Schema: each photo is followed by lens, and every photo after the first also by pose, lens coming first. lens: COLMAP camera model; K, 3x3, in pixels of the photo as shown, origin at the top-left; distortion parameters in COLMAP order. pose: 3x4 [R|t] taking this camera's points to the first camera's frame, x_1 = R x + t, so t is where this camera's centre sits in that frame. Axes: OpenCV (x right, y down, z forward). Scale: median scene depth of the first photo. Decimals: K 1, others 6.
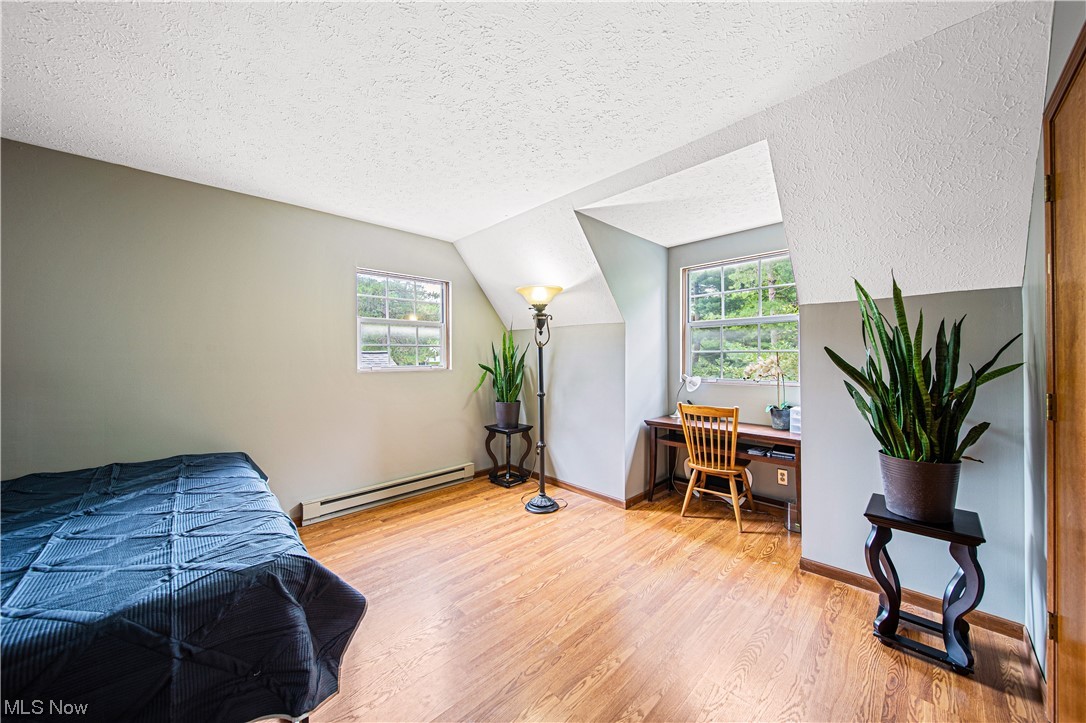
lens RADIAL K [[384.0, 0, 544.4], [0, 384.0, 361.1], [0, 0, 1]] dist [0.018163, 0.000025]
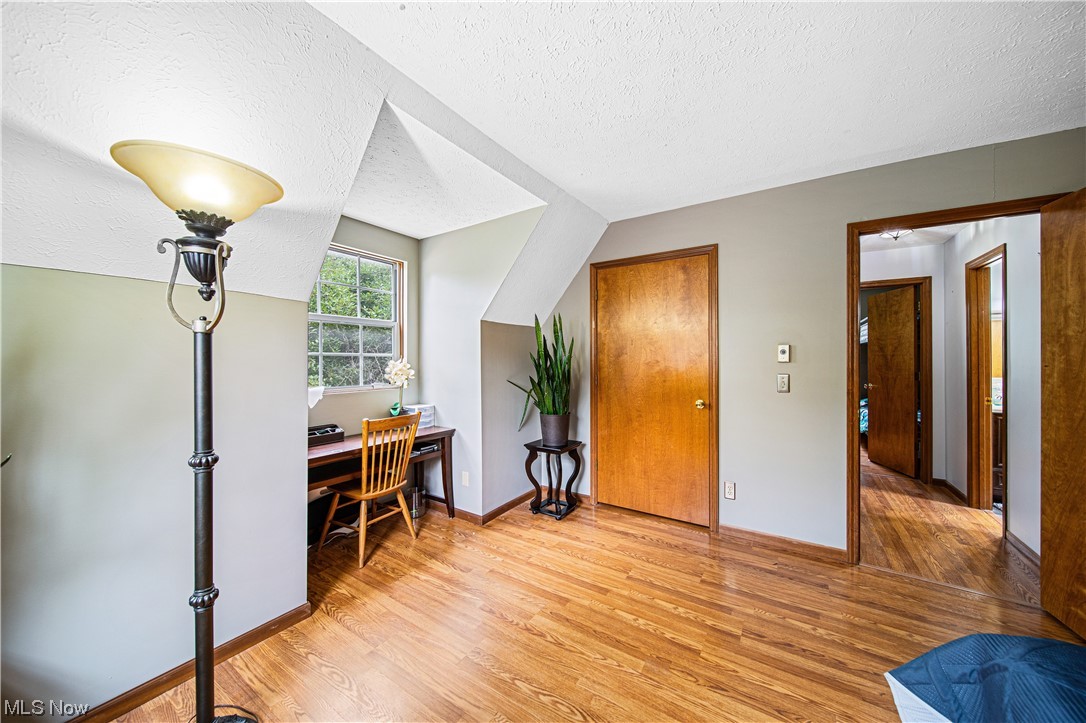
lens RADIAL K [[384.0, 0, 544.4], [0, 384.0, 361.1], [0, 0, 1]] dist [0.018163, 0.000025]
pose [[-0.221013, -0.000761, 0.975271, -0.592281], [0.004229, 0.999990, 0.001738, -0.011414], [-0.975262, 0.004509, -0.221007, 1.010148]]
